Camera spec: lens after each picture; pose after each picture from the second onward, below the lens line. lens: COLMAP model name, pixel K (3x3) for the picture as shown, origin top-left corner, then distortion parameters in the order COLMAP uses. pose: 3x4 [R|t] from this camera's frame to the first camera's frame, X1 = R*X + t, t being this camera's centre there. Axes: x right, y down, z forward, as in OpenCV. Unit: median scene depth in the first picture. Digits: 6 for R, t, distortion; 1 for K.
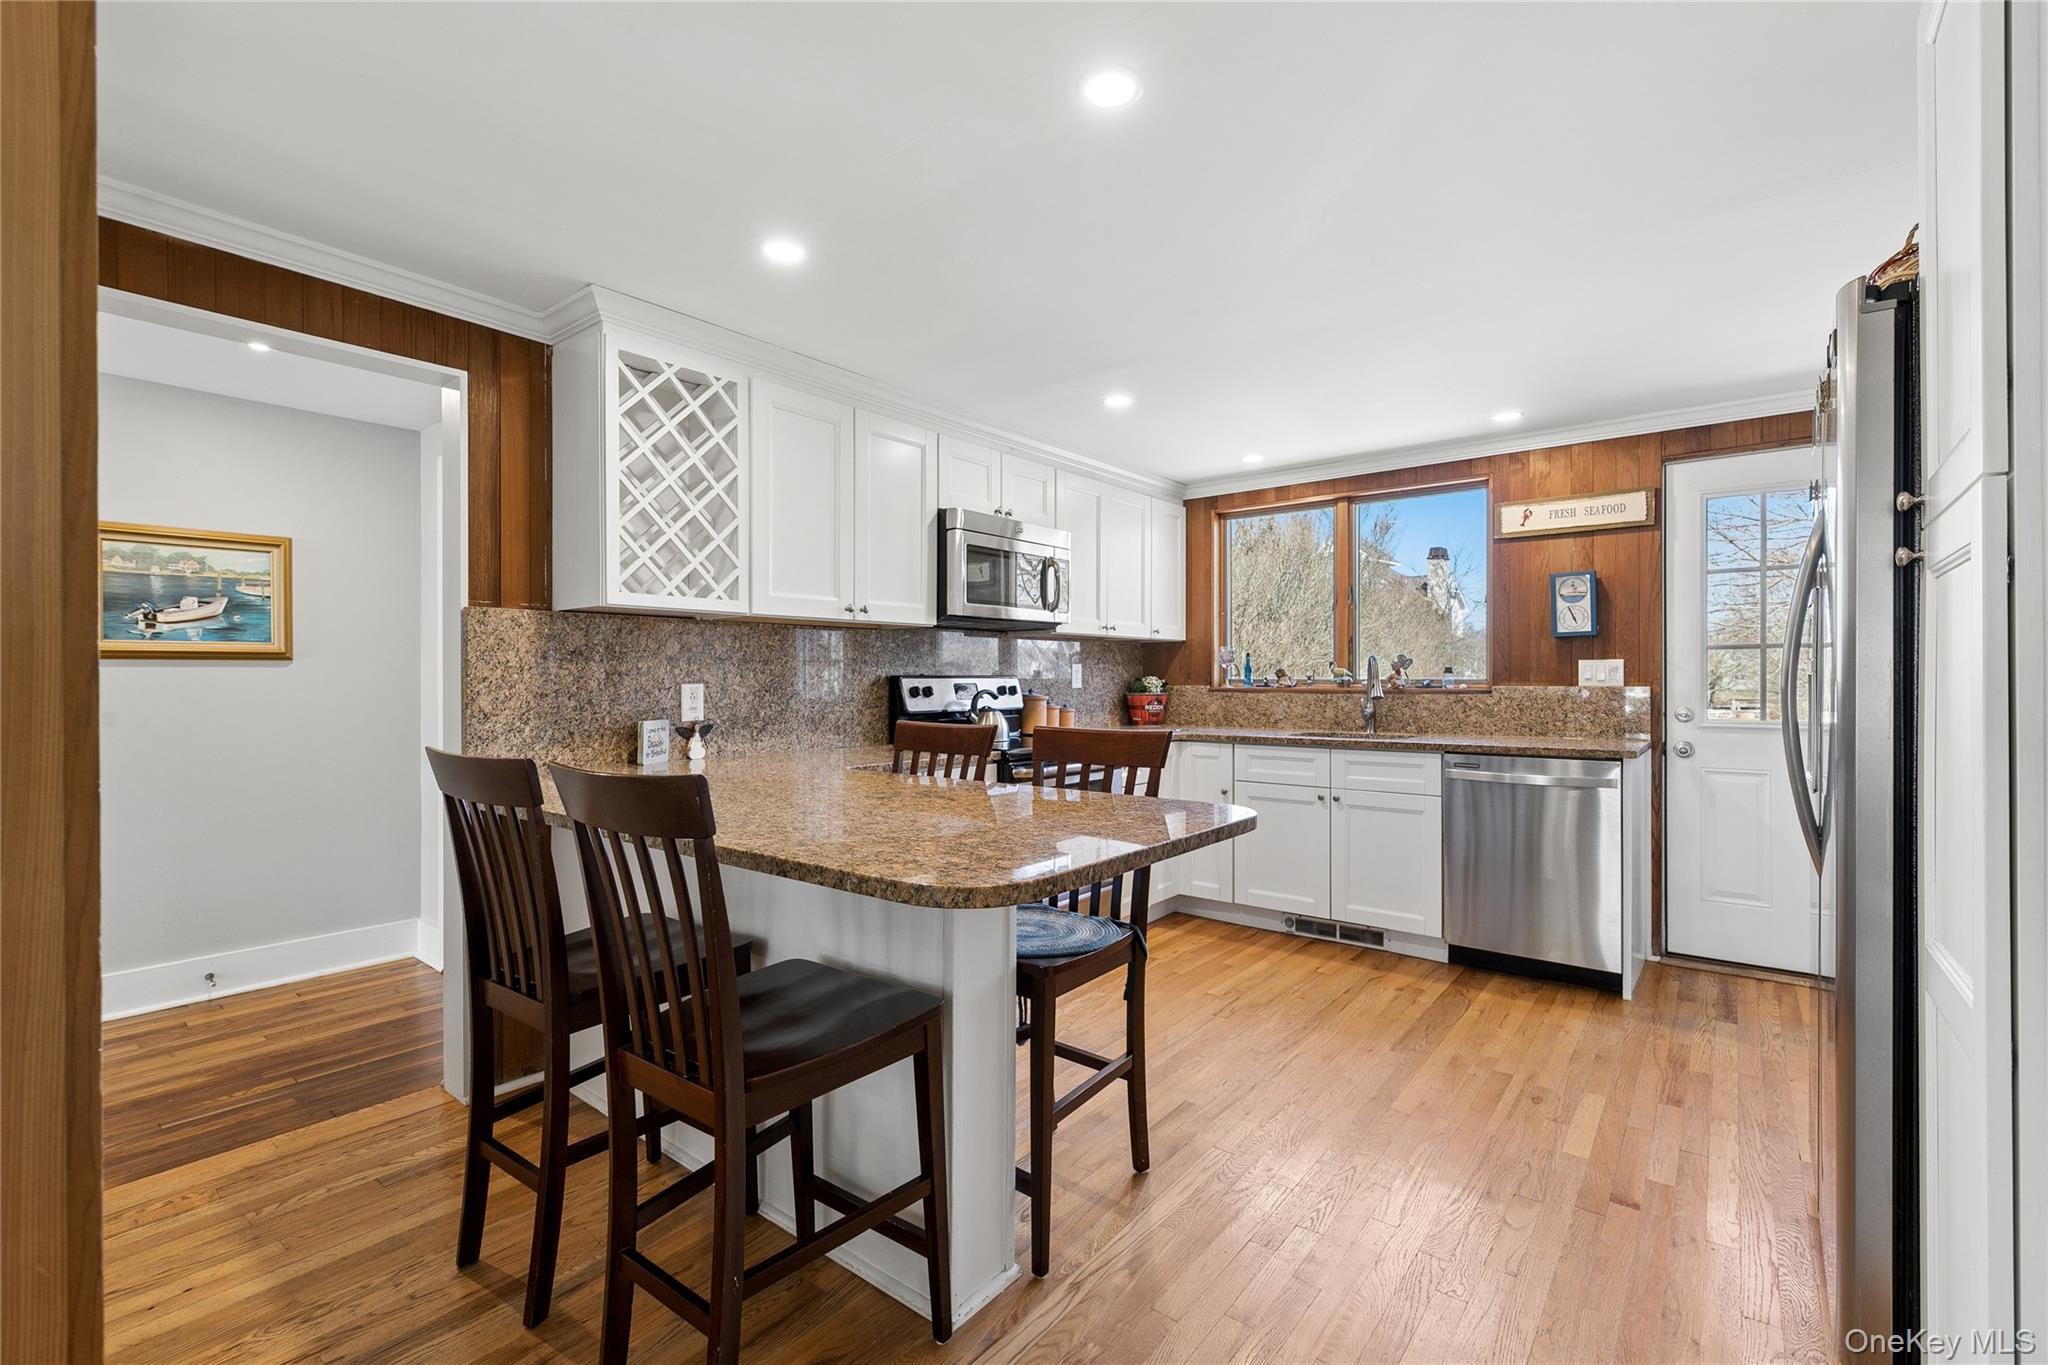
lens RADIAL K [[892.3, 0, 1024.0], [0, 892.3, 682.5], [0, 0, 1]] dist [0.002392, 0.000246]
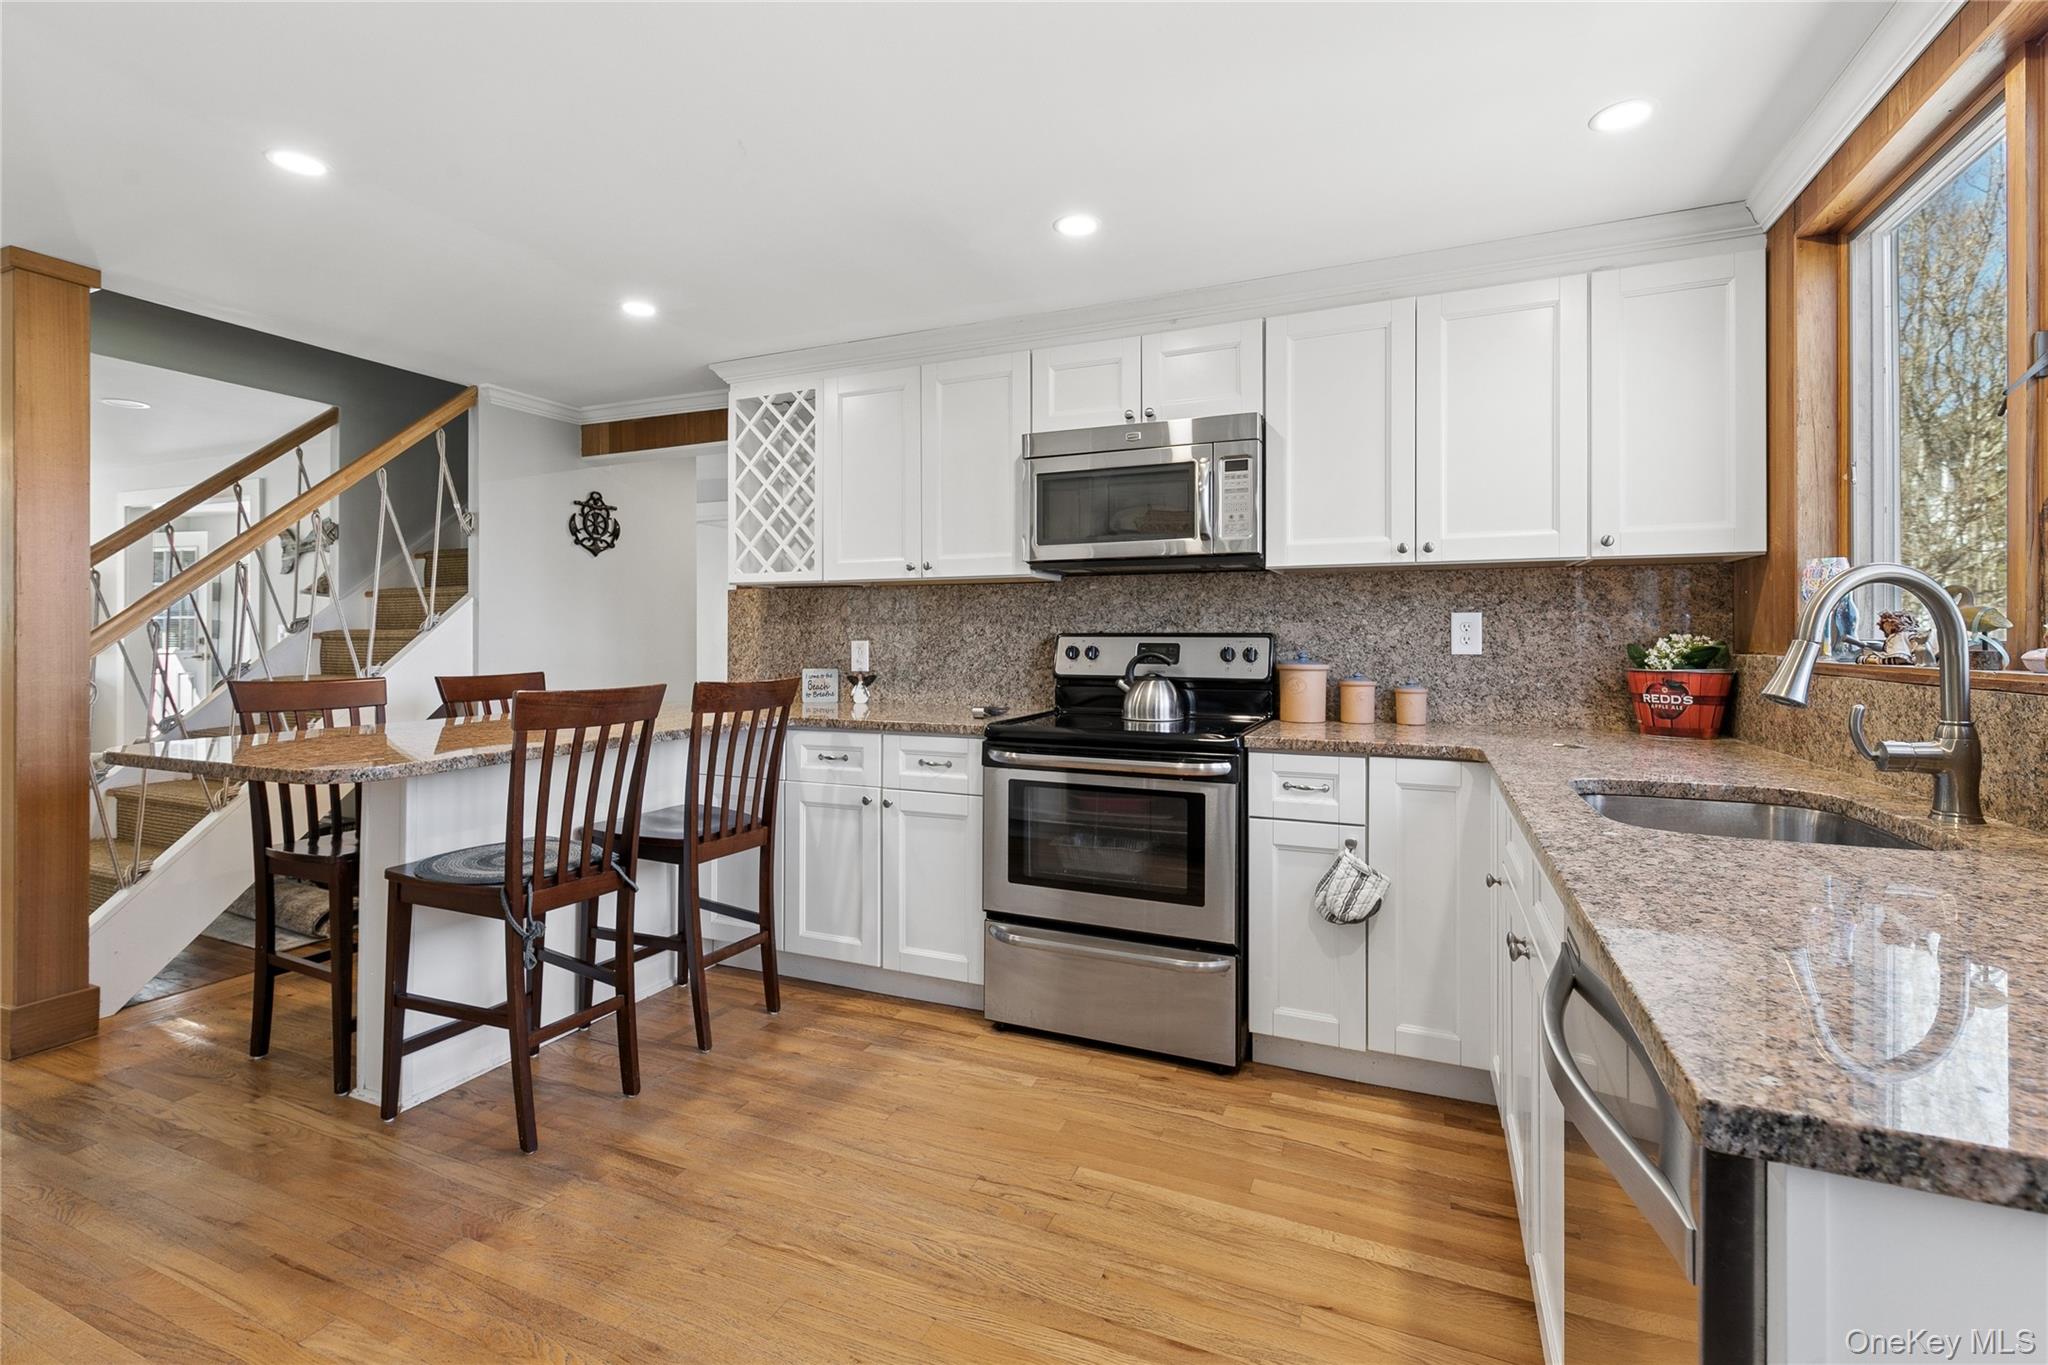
lens RADIAL K [[908.1, 0, 1026.9], [0, 908.1, 635.6], [0, 0, 1]] dist [-0.001847, -0.000278]
pose [[0.259842, 0.001484, -0.965650, 0.681890], [-0.006621, 0.999978, -0.000245, -0.004940], [0.965628, 0.006457, 0.259846, 0.706079]]
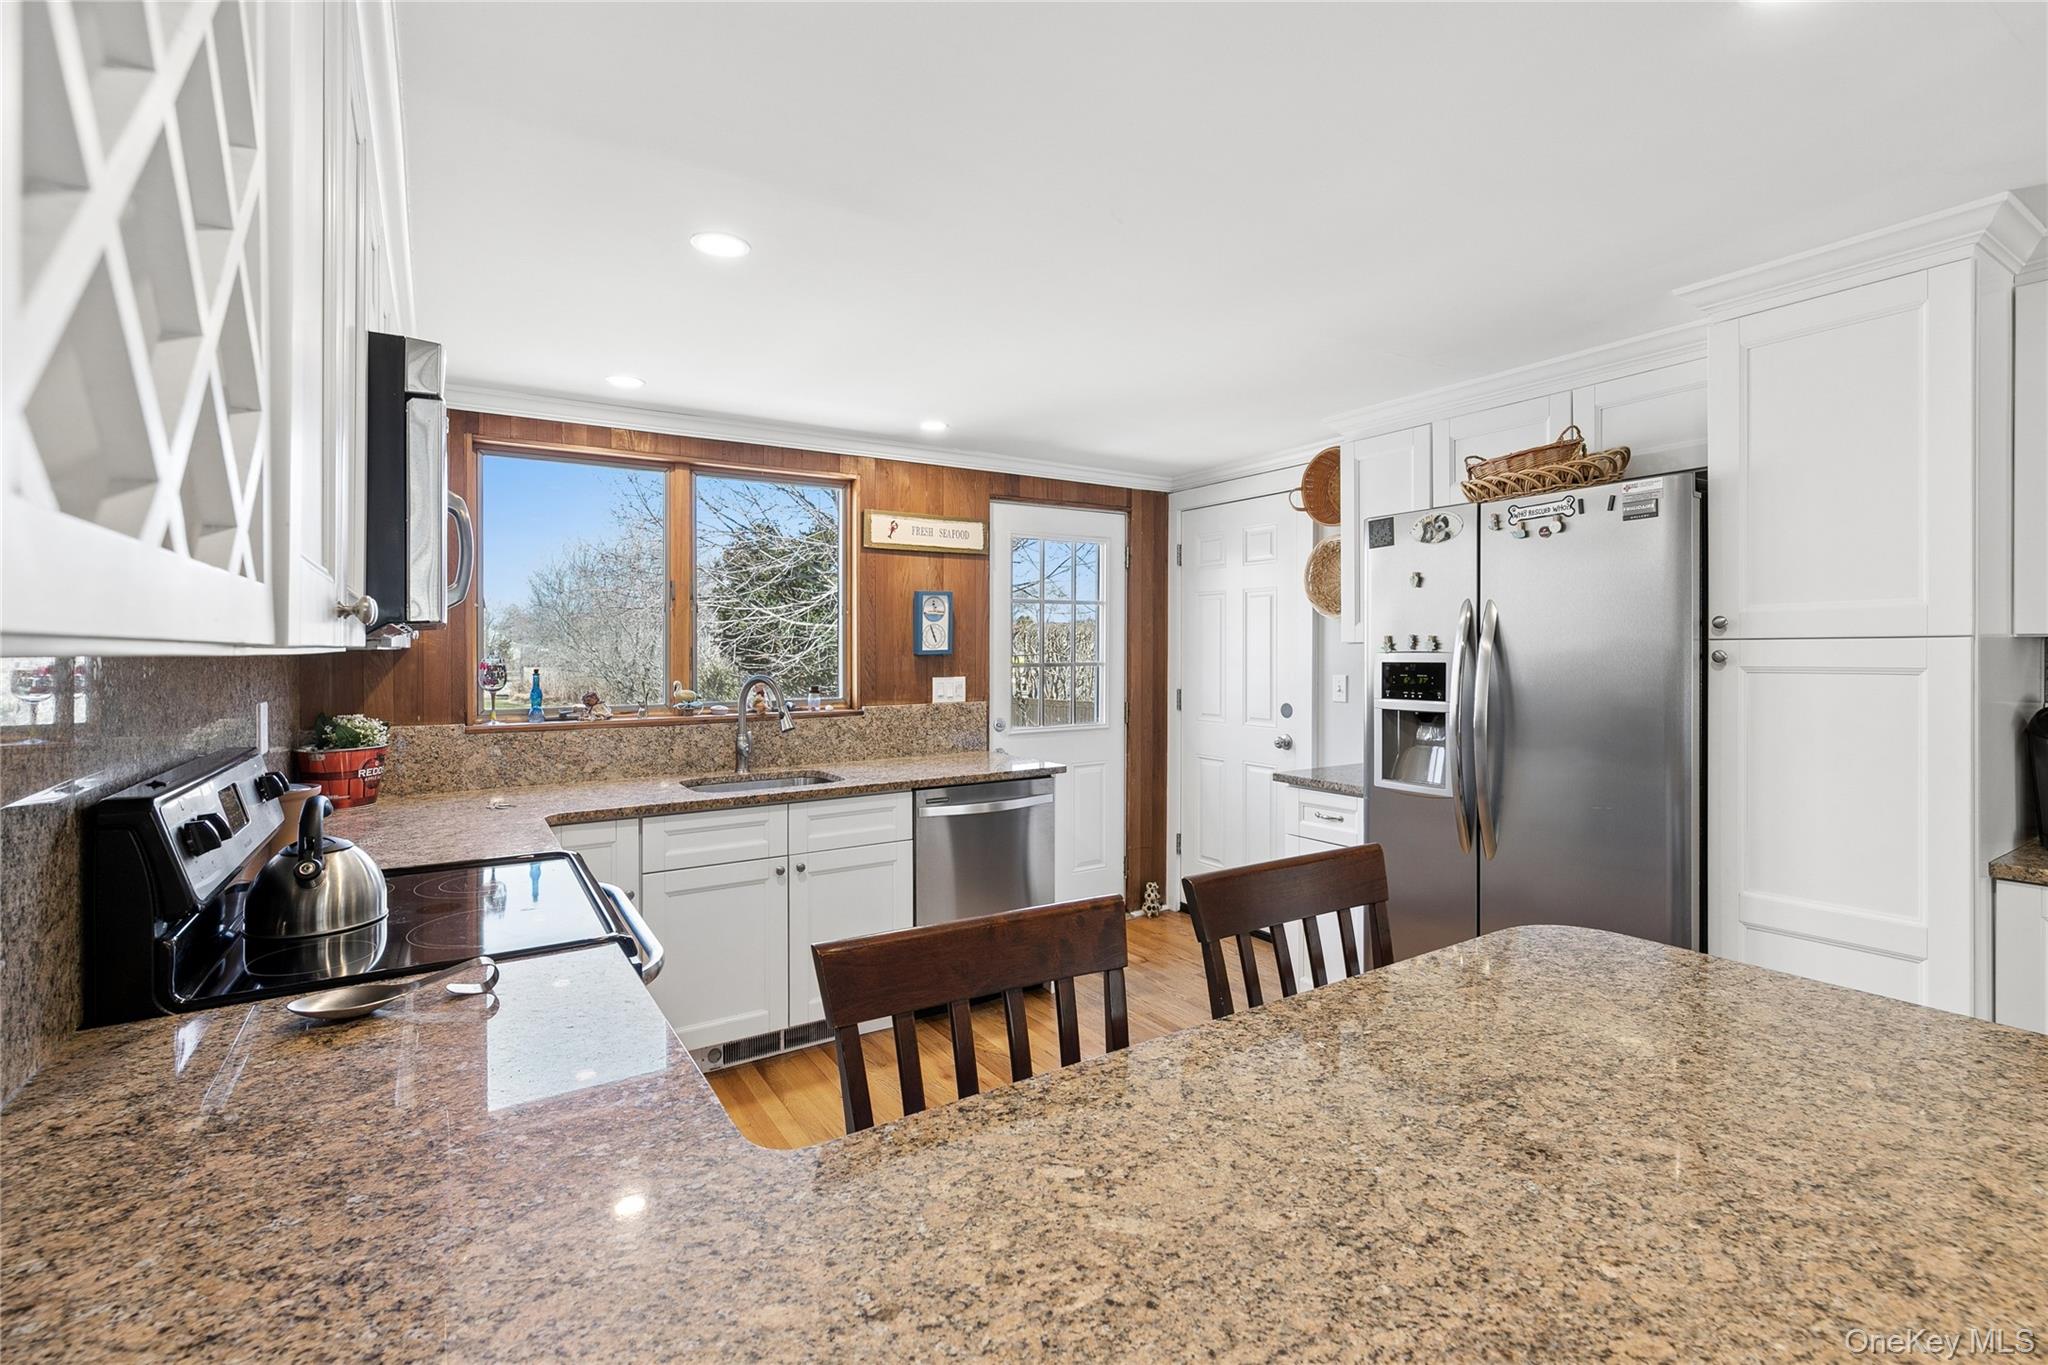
lens RADIAL K [[914.7, 0, 1027.3], [0, 914.7, 656.3], [0, 0, 1]] dist [0.000719, -0.000072]
pose [[0.318318, -0.008452, 0.947946, -0.334687], [0.008595, 0.999945, 0.006029, -0.055276], [-0.947945, 0.006228, 0.318373, 0.571073]]
